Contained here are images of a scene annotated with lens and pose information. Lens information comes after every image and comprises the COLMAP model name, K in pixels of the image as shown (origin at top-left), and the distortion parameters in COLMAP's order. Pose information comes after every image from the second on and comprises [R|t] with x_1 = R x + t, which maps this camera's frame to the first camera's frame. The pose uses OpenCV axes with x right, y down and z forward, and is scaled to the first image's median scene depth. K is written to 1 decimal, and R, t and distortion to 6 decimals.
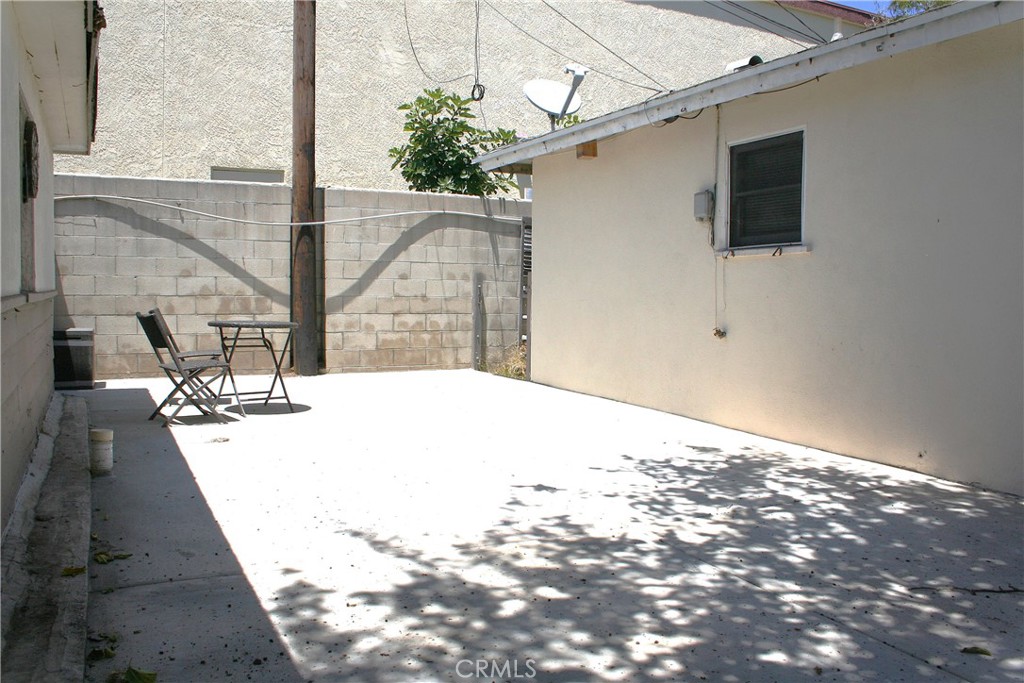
lens RADIAL K [[861.5, 0, 502.3], [0, 861.5, 341.1], [0, 0, 1]] dist [-0.153345, 0.128829]
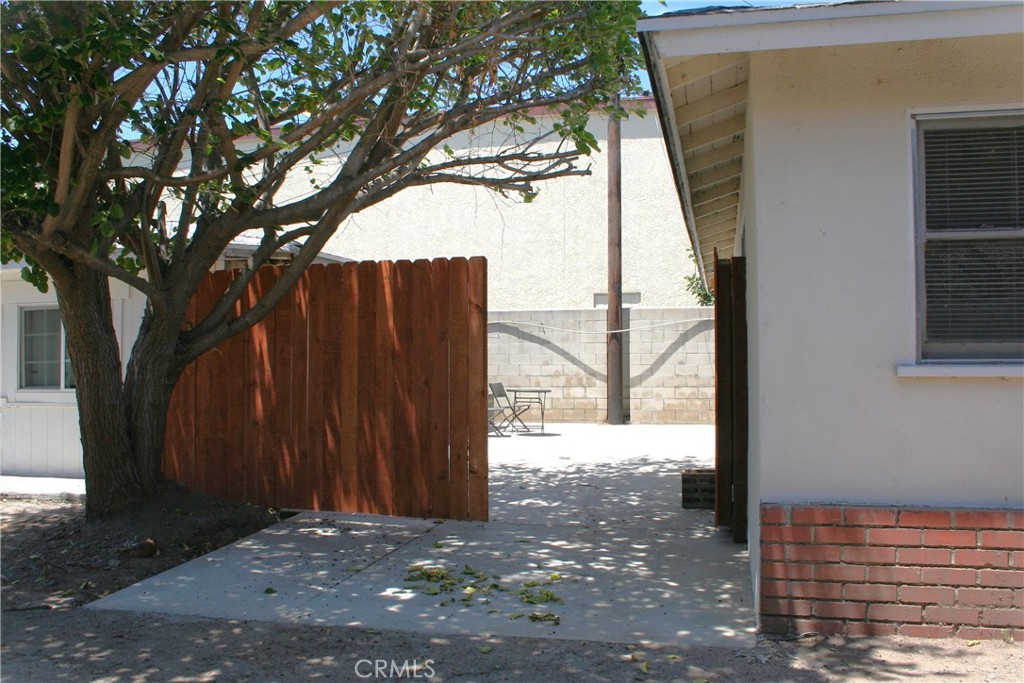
lens RADIAL K [[887.6, 0, 496.1], [0, 887.6, 345.4], [0, 0, 1]] dist [-0.164049, 0.168413]
pose [[0.753694, -0.028722, -0.656597, 0.680282], [-0.027929, 0.996742, -0.075661, 0.022381], [0.656631, 0.075363, 0.750437, -0.402107]]
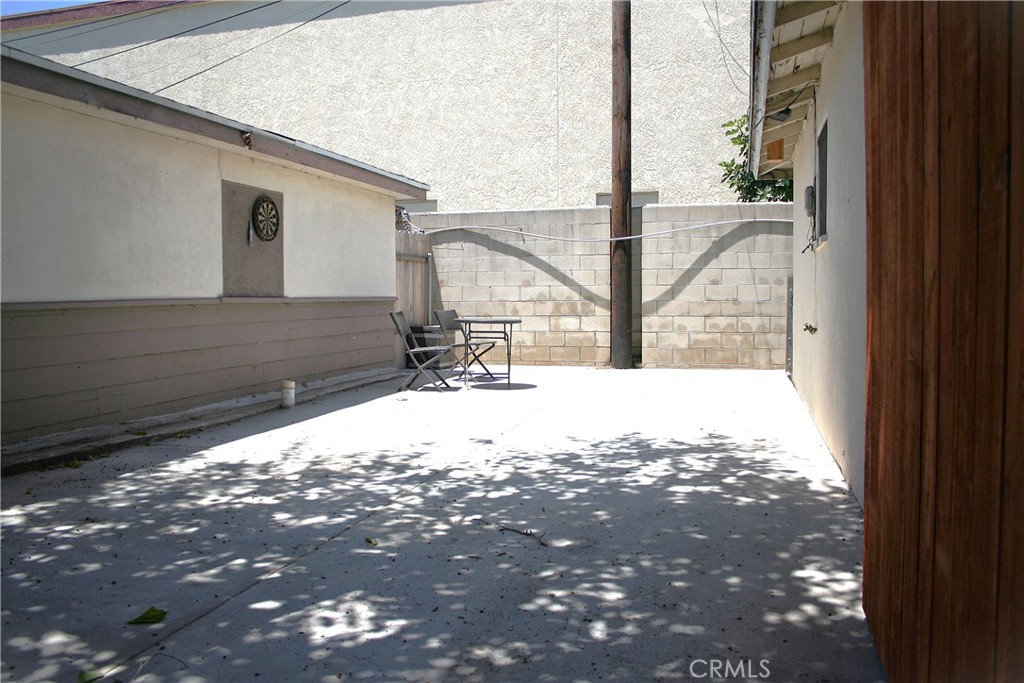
lens RADIAL K [[861.5, 0, 502.3], [0, 861.5, 341.1], [0, 0, 1]] dist [-0.153345, 0.128829]
pose [[0.738669, 0.016052, -0.673877, 0.424521], [-0.025418, 0.999669, -0.004049, 0.011101], [0.673589, 0.020120, 0.738832, 0.023433]]
